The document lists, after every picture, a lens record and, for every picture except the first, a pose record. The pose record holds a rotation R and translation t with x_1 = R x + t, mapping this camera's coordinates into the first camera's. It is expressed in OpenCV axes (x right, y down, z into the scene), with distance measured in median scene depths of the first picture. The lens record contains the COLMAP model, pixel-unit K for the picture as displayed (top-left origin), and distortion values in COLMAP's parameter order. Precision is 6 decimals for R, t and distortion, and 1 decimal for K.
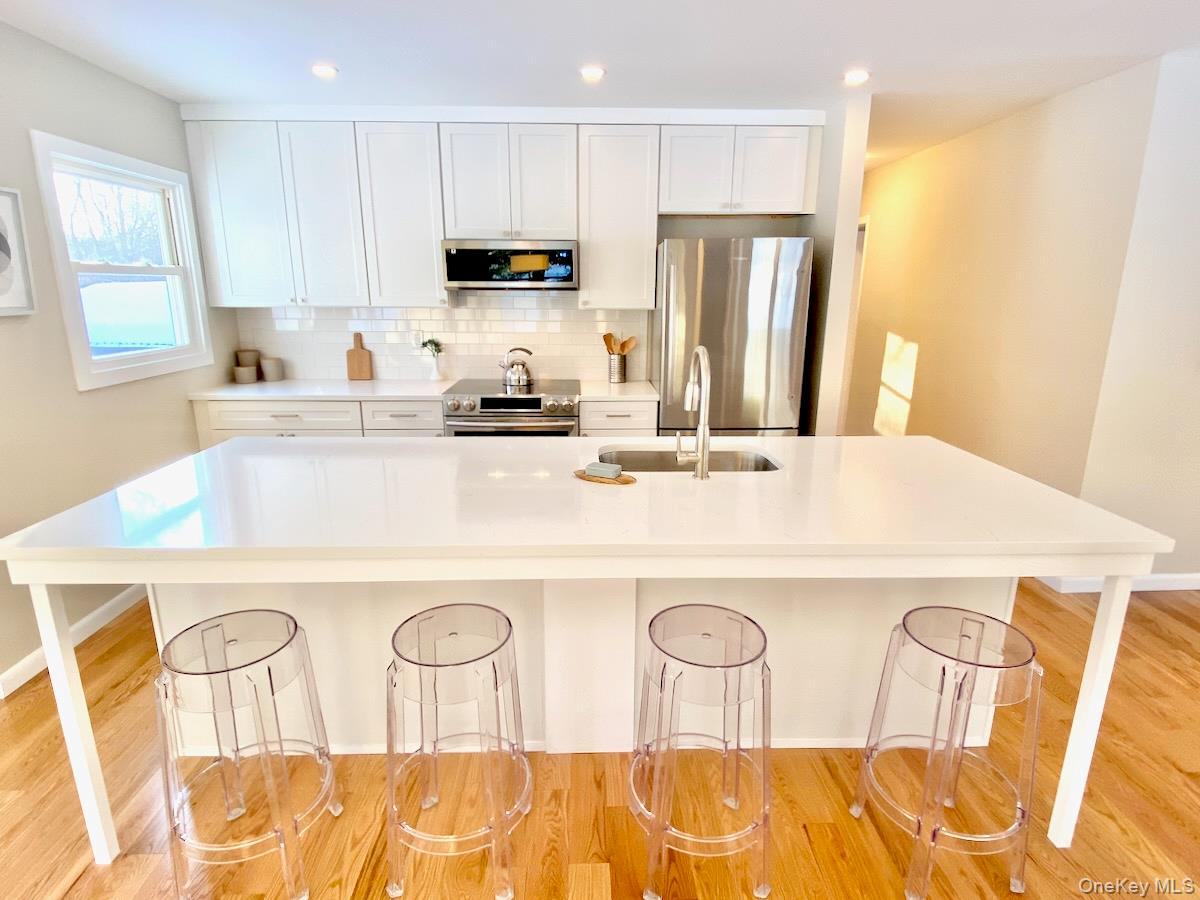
lens RADIAL K [[634.0, 0, 585.7], [0, 634.0, 450.2], [0, 0, 1]] dist [0.024988, -0.018544]
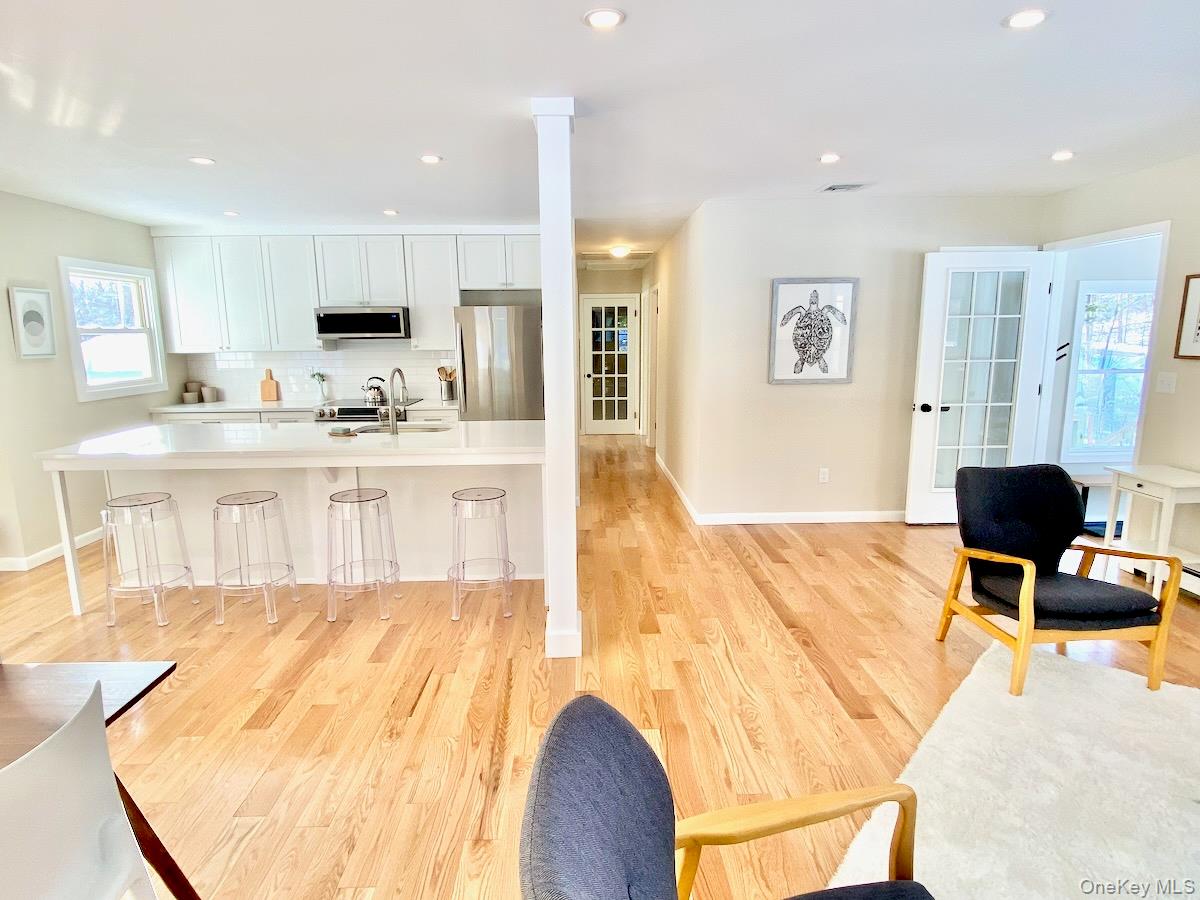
lens RADIAL K [[640.6, 0, 600.0], [0, 640.6, 450.0], [0, 0, 1]] dist [0.022543, -0.028178]
pose [[0.999866, -0.015357, 0.005717, 0.431842], [0.015737, 0.997162, -0.073628, 0.135277], [-0.004570, 0.073708, 0.997269, -0.518847]]
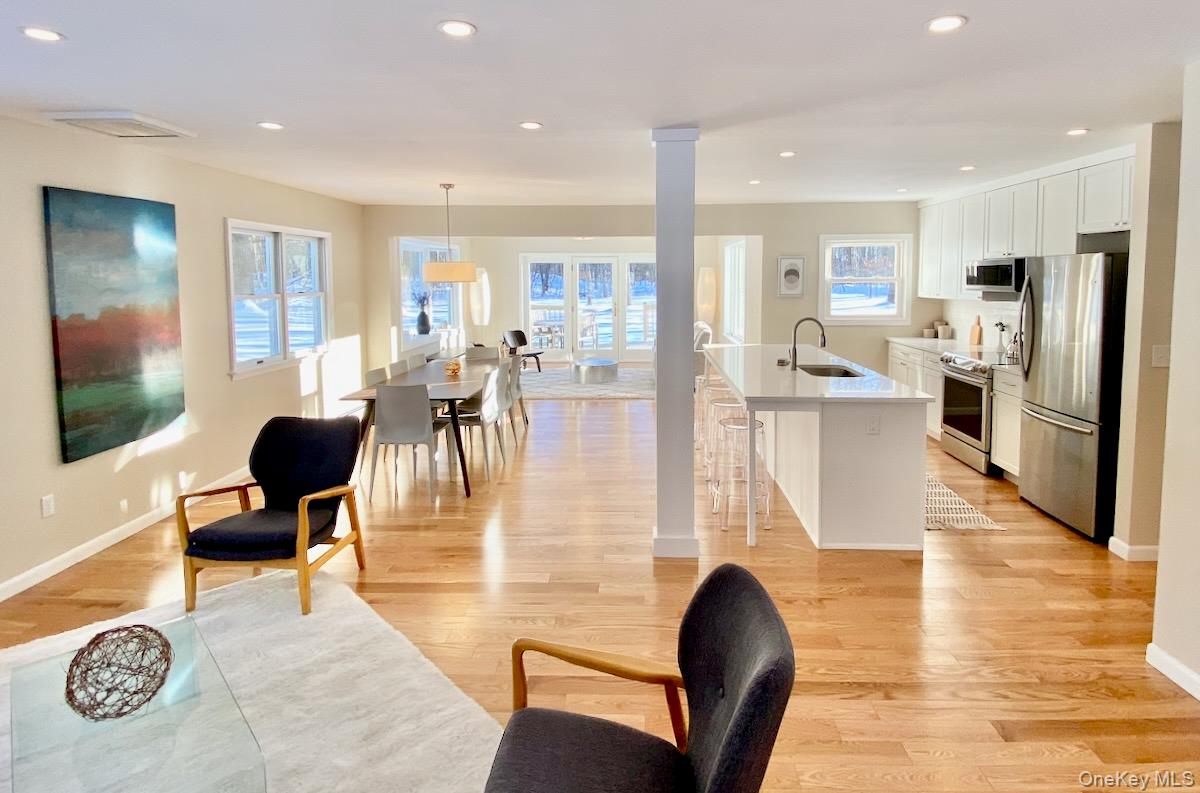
lens RADIAL K [[630.4, 0, 624.1], [0, 630.4, 309.1], [0, 0, 1]] dist [0.014448, -0.001916]
pose [[-0.050732, 0.049743, -0.997473, 1.374768], [-0.242335, 0.968297, 0.060614, -0.088139], [0.968865, 0.244798, -0.037069, 0.216481]]
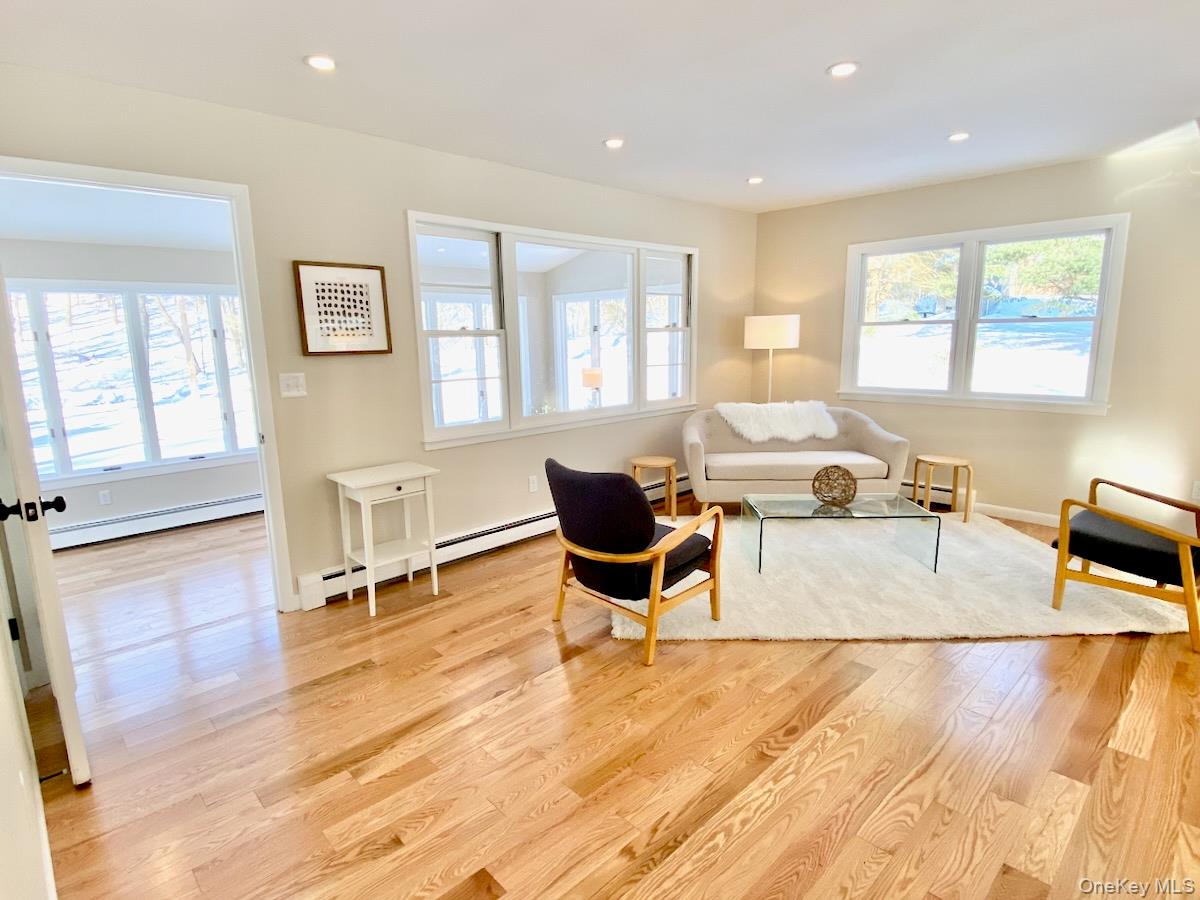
lens RADIAL K [[630.3, 0, 600.0], [0, 630.3, 450.0], [0, 0, 1]] dist [0.000191, -0.008204]
pose [[-0.677184, -0.117682, 0.726342, 0.422474], [0.200928, 0.920037, 0.336393, -0.158152], [-0.707849, 0.373742, -0.599388, 0.745596]]
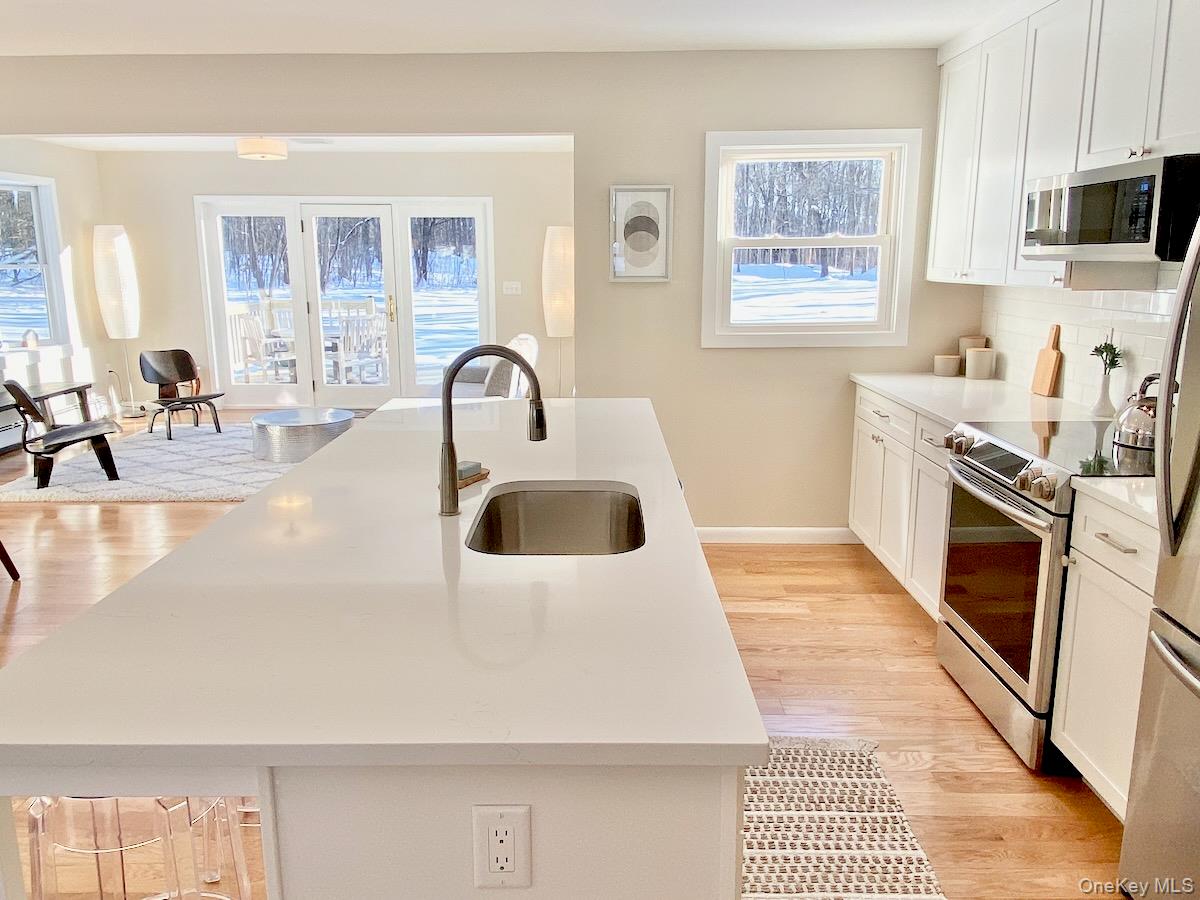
lens RADIAL K [[907.0, 0, 594.9], [0, 907.0, 439.2], [0, 0, 1]] dist [0.092675, -0.115175]
pose [[-0.022837, 0.194180, -0.980700, 0.658585], [-0.241954, 0.950721, 0.193878, -0.153462], [0.970019, 0.241712, 0.025271, 0.592511]]
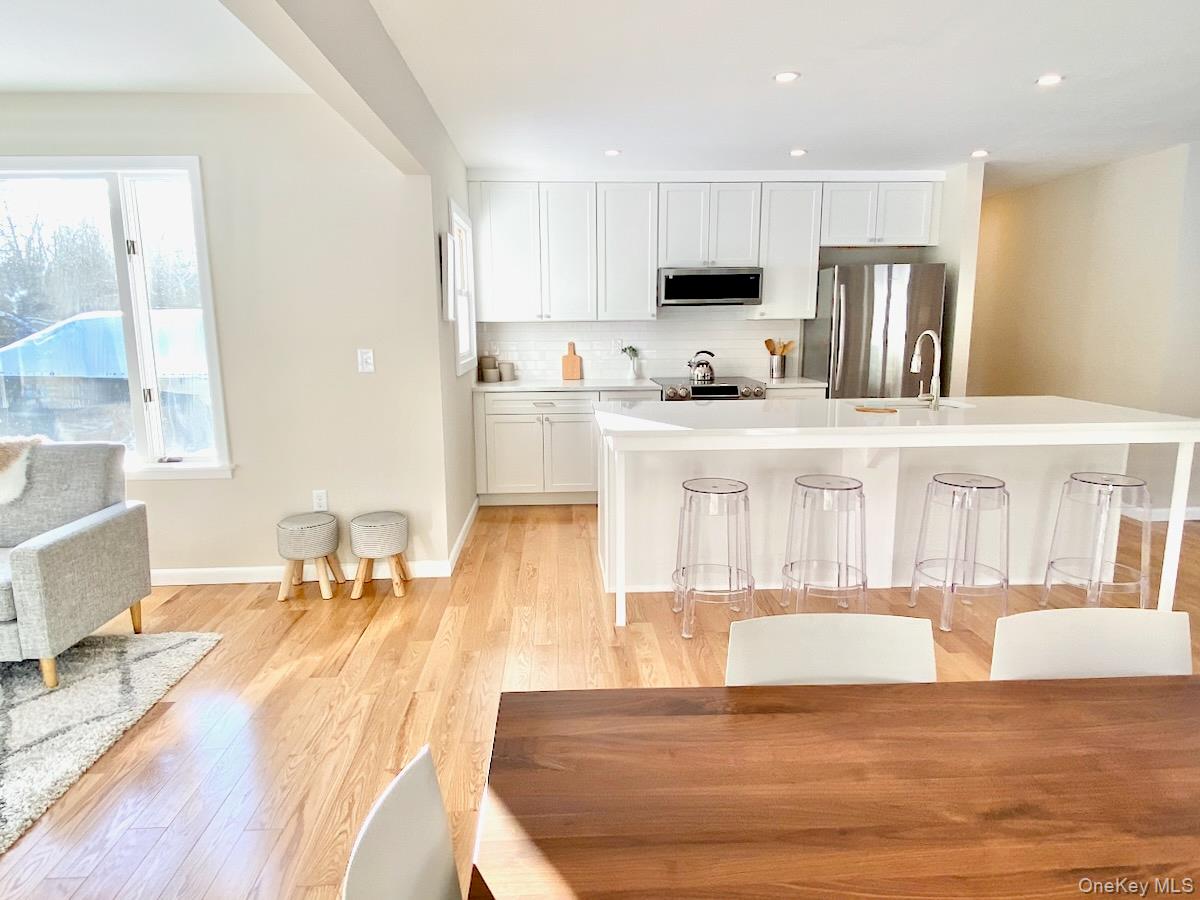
lens RADIAL K [[732.1, 0, 589.5], [0, 732.1, 447.2], [0, 0, 1]] dist [0.034465, -0.028686]
pose [[0.998886, -0.018609, 0.043370, -0.420440], [0.021911, 0.996794, -0.076948, 0.144271], [-0.041799, 0.077813, 0.996091, -0.453225]]
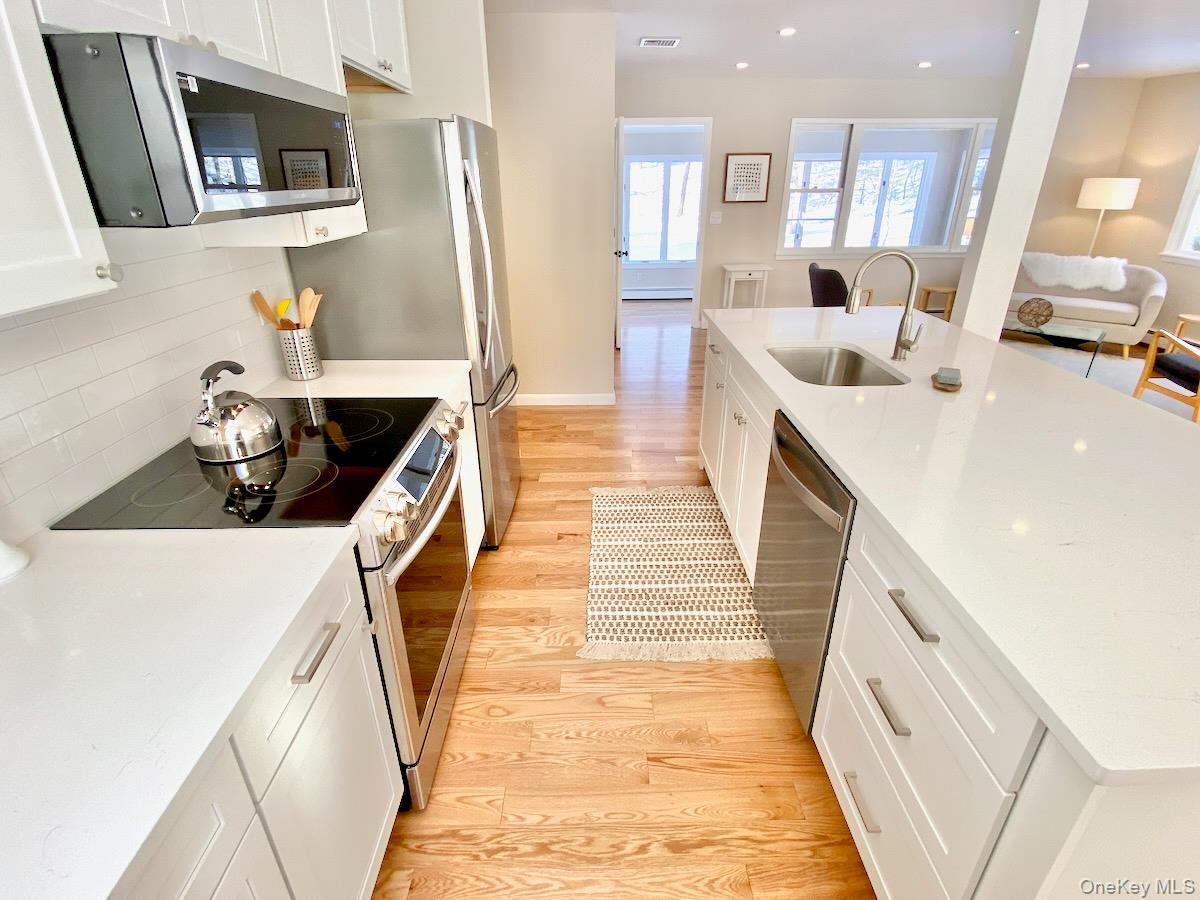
lens RADIAL K [[579.9, 0, 599.5], [0, 579.9, 449.1], [0, 0, 1]] dist [0.031681, -0.032750]
pose [[0.009620, -0.418533, 0.908151, -0.481599], [0.256591, 0.878817, 0.402296, -0.211083], [-0.966472, 0.229153, 0.115846, 0.775793]]
